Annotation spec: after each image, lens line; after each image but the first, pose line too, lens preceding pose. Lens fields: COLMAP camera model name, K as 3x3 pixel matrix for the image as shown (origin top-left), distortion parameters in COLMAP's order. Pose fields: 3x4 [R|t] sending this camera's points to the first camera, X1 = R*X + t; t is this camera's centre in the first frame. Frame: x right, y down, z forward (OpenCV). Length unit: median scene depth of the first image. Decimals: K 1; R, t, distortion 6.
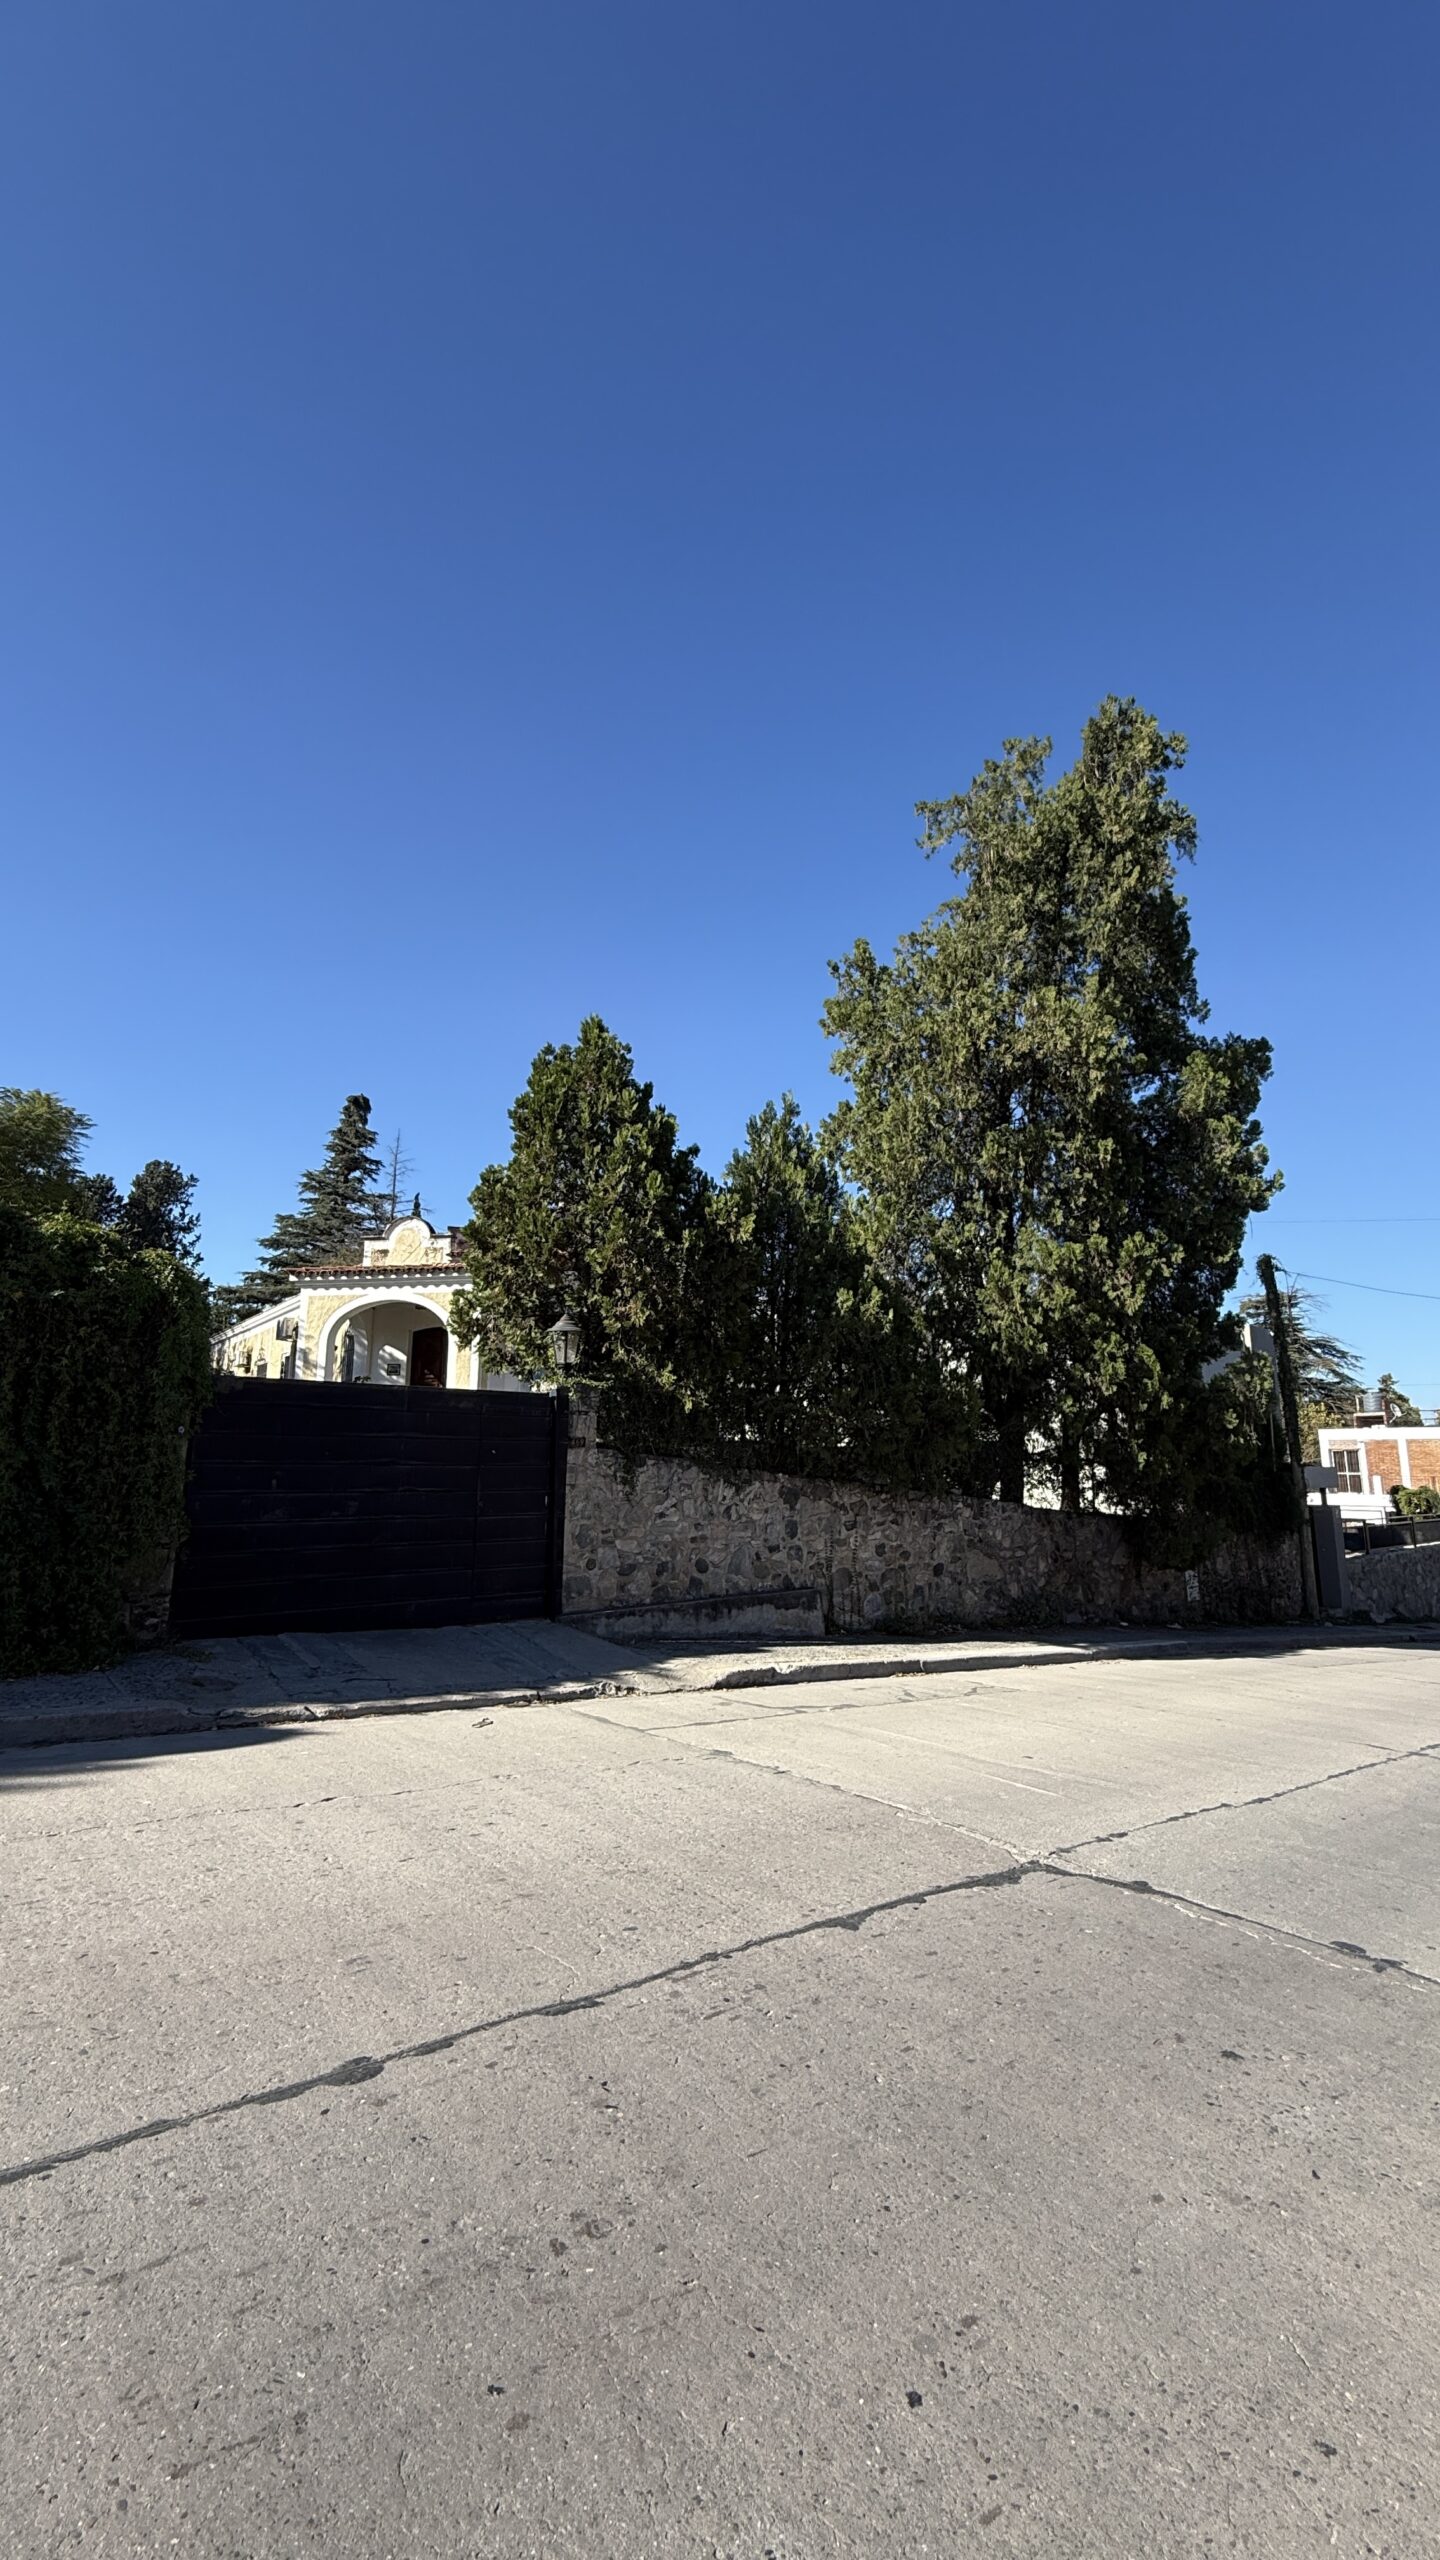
lens RADIAL K [[1025.7, 0, 725.7], [0, 1025.7, 1284.7], [0, 0, 1]] dist [0.001349, 0.000358]
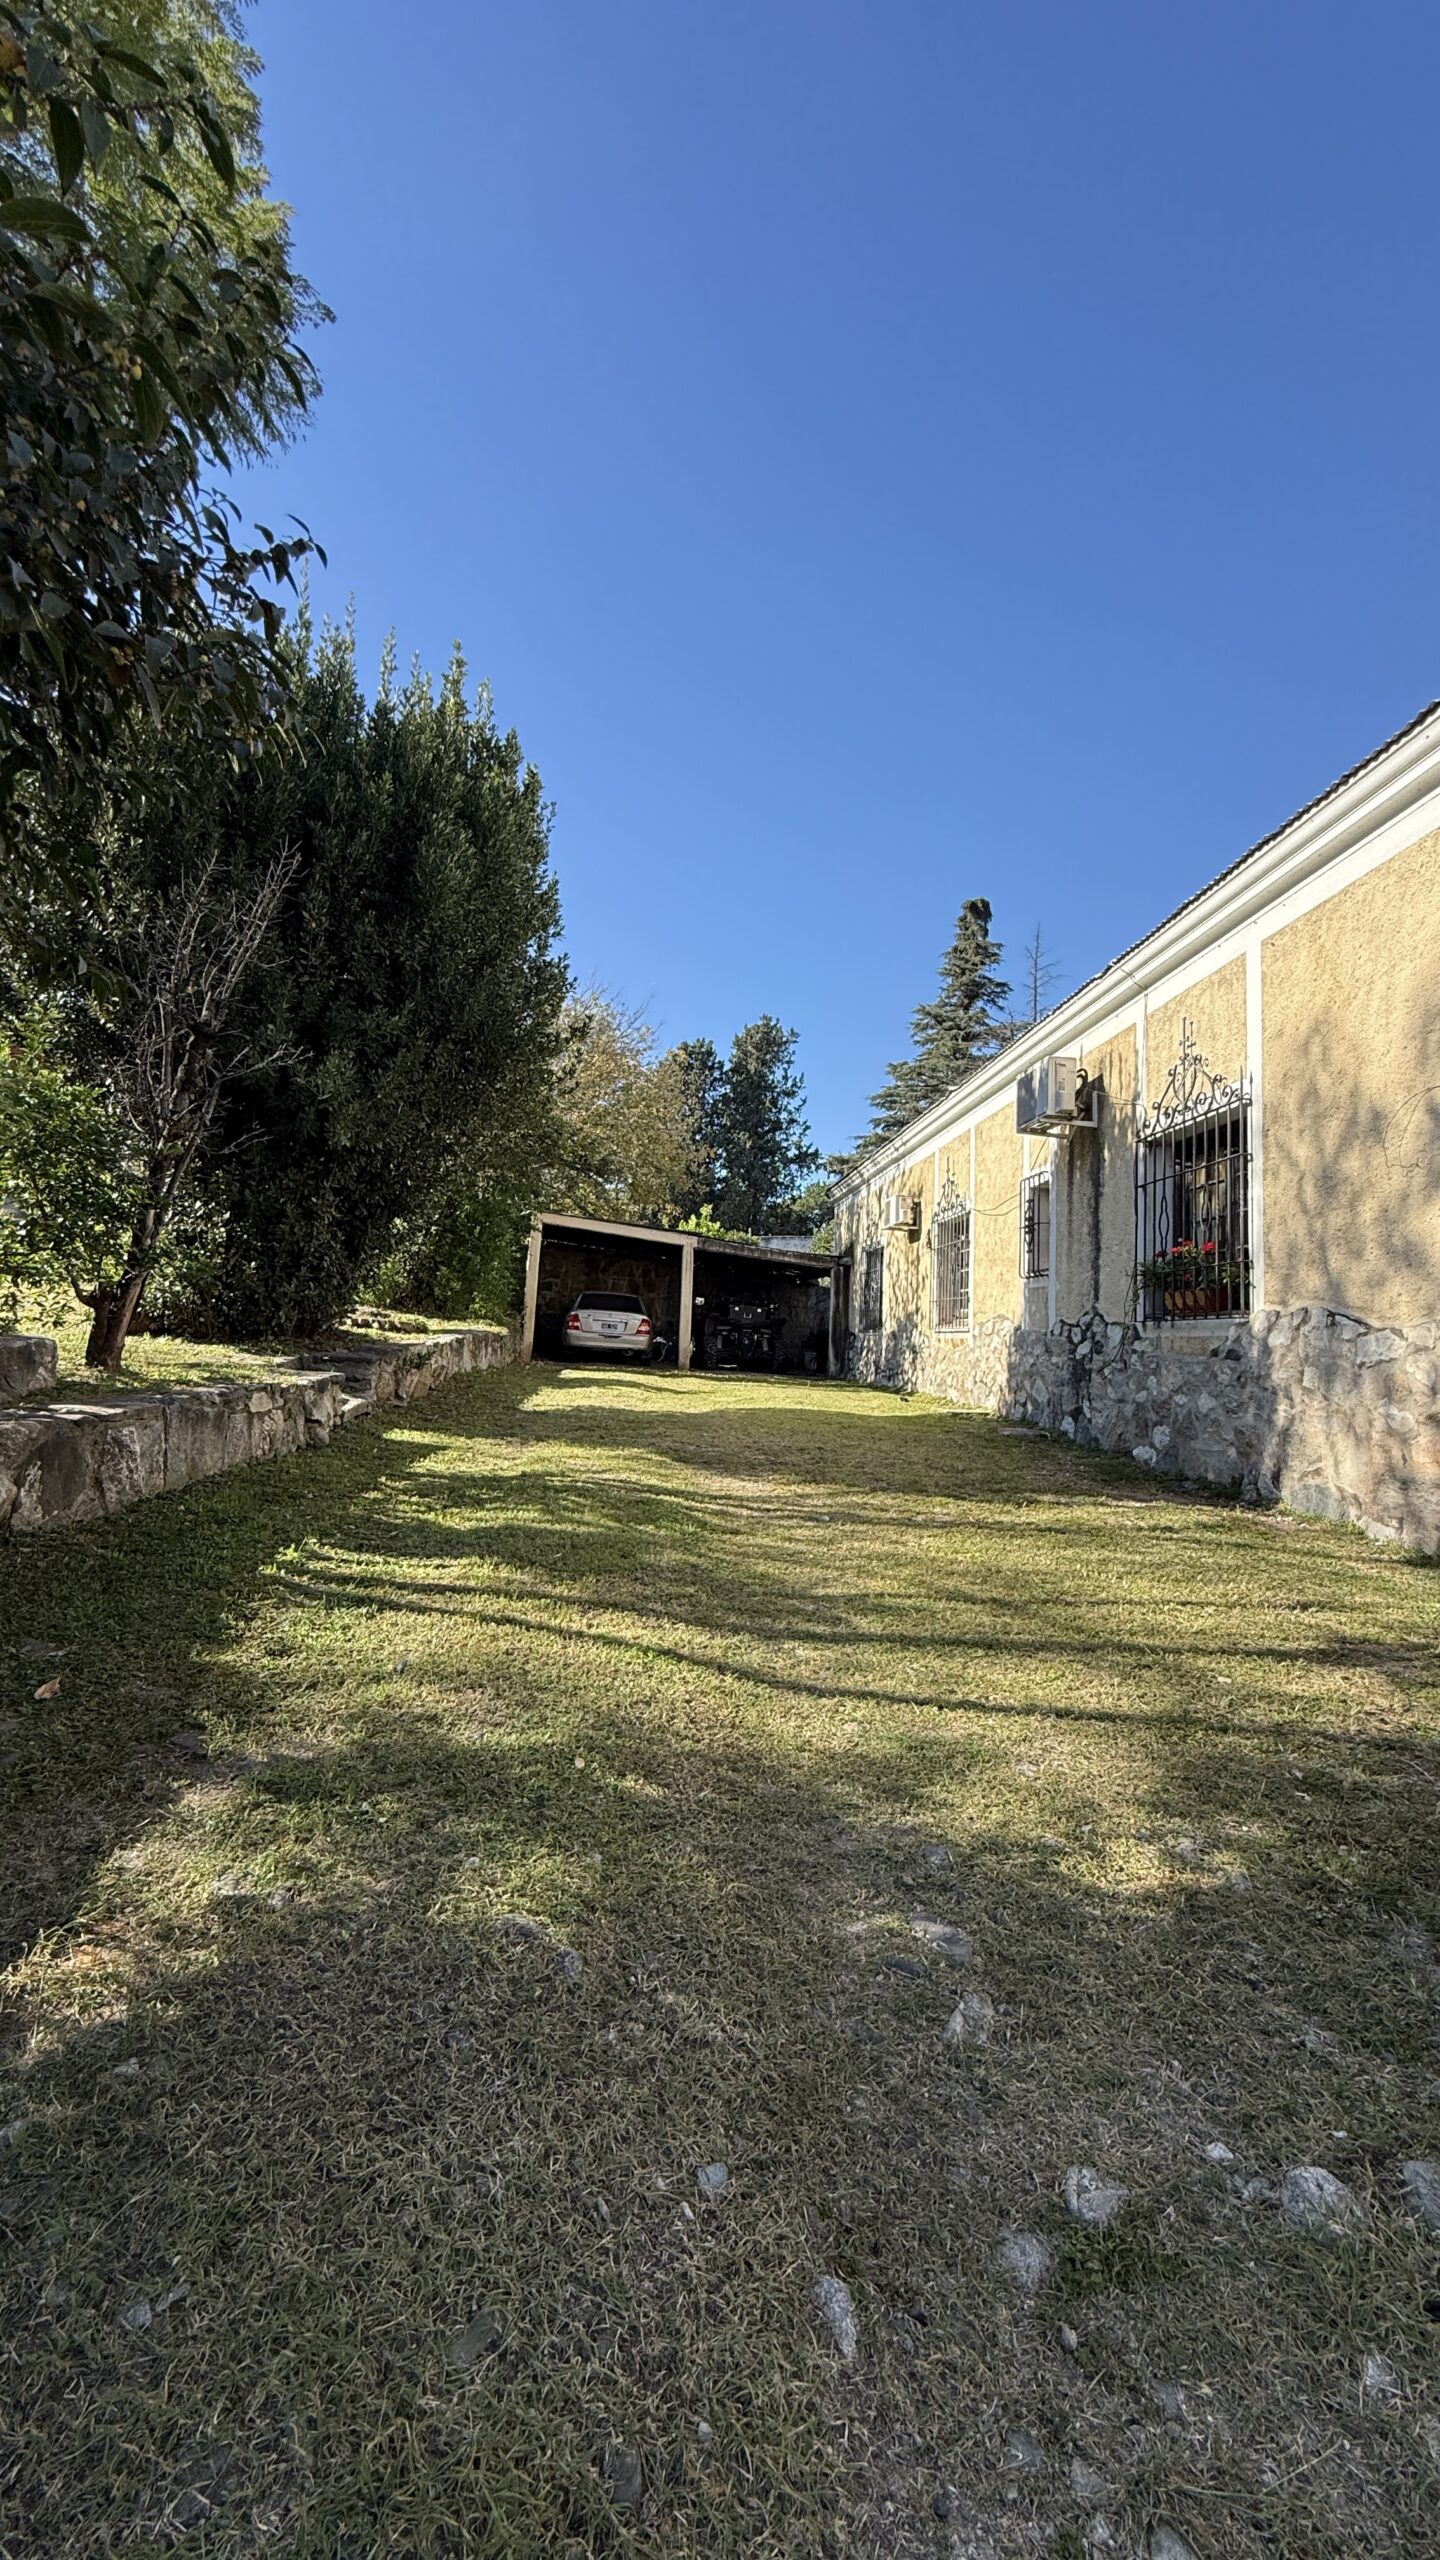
lens RADIAL K [[1025.7, 0, 721.9], [0, 1025.7, 1282.1], [0, 0, 1]] dist [0.001349, 0.000358]
pose [[0.847062, -0.014216, -0.531303, -0.122863], [0.069380, 0.994046, 0.084016, 0.025558], [0.526946, -0.108029, 0.843005, 0.233361]]
